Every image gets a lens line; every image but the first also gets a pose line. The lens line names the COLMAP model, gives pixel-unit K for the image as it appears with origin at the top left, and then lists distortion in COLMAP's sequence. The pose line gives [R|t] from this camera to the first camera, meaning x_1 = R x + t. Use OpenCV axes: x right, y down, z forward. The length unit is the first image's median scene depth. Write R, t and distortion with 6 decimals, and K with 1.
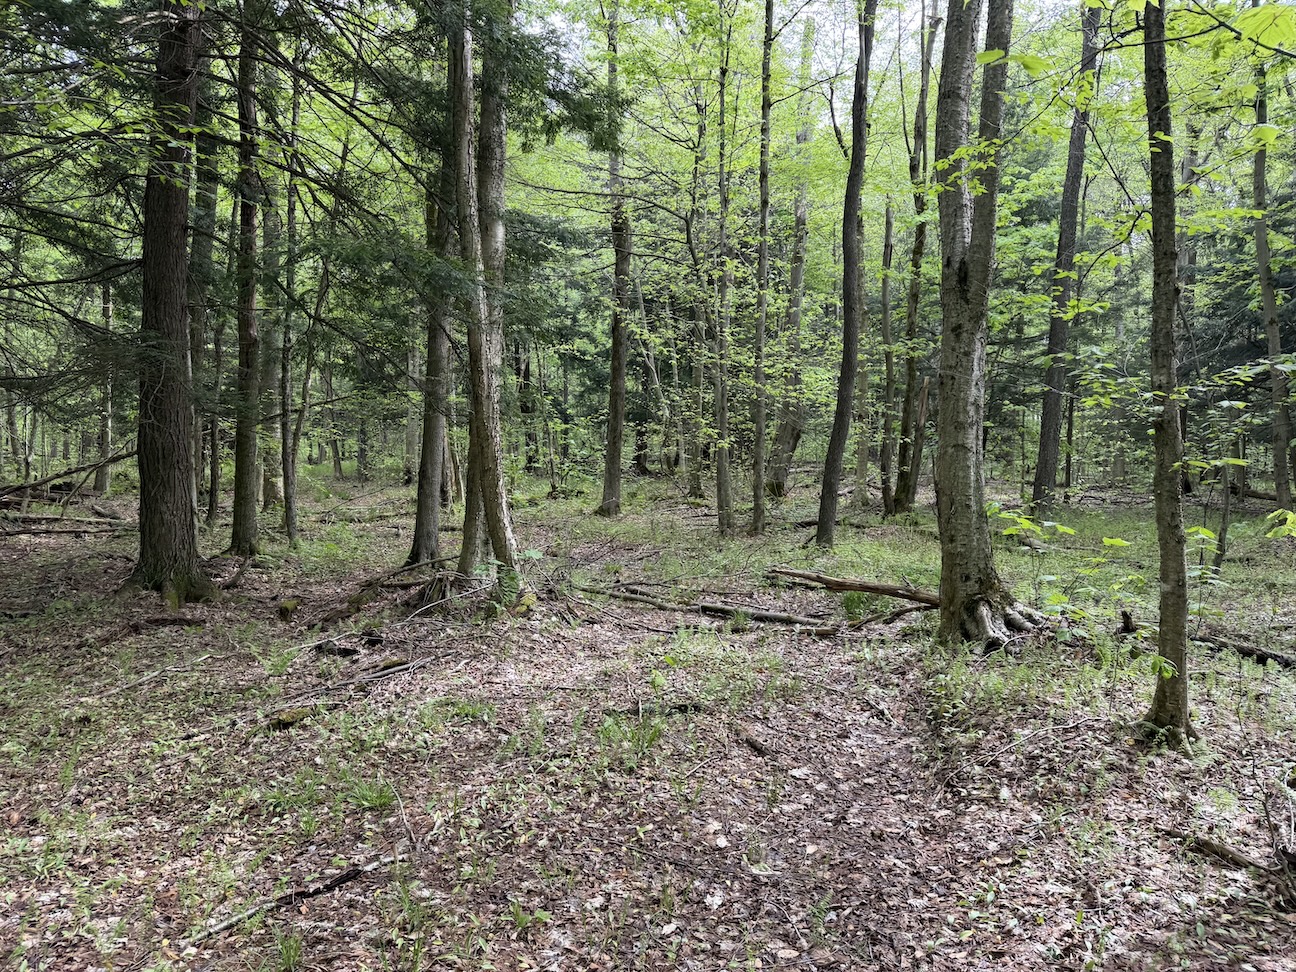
lens RADIAL K [[900.0, 0, 647.8], [0, 900.0, 487.0], [0, 0, 1]] dist [0.002222, -0.003638]
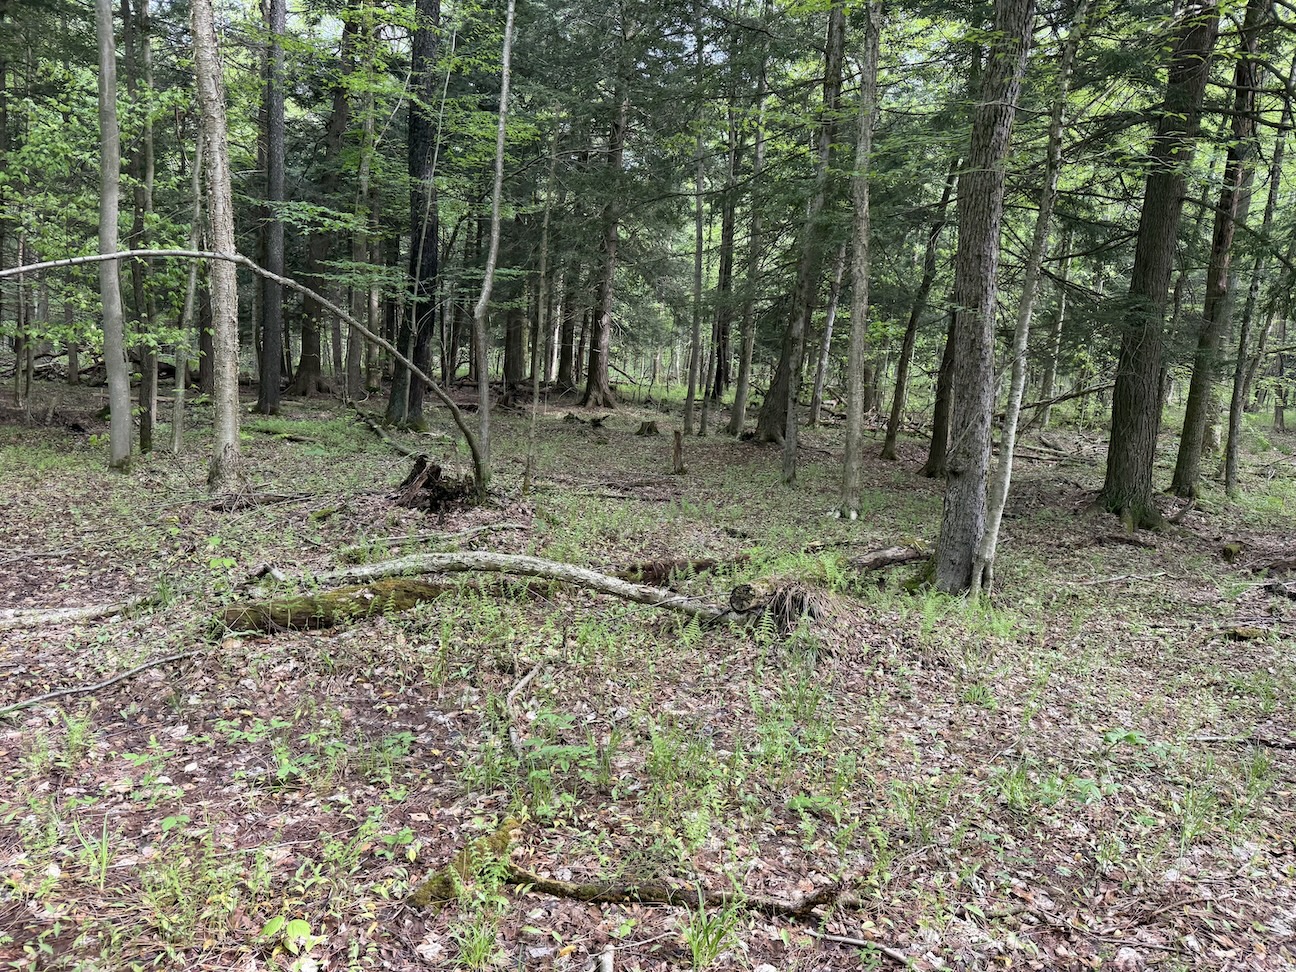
lens RADIAL K [[900.0, 0, 647.0], [0, 900.0, 490.2], [0, 0, 1]] dist [0.002222, -0.003638]
pose [[0.592146, 0.140591, -0.793471, 0.042391], [-0.082588, 0.990066, 0.113791, -0.003409], [0.801587, -0.001850, 0.597875, -0.263665]]
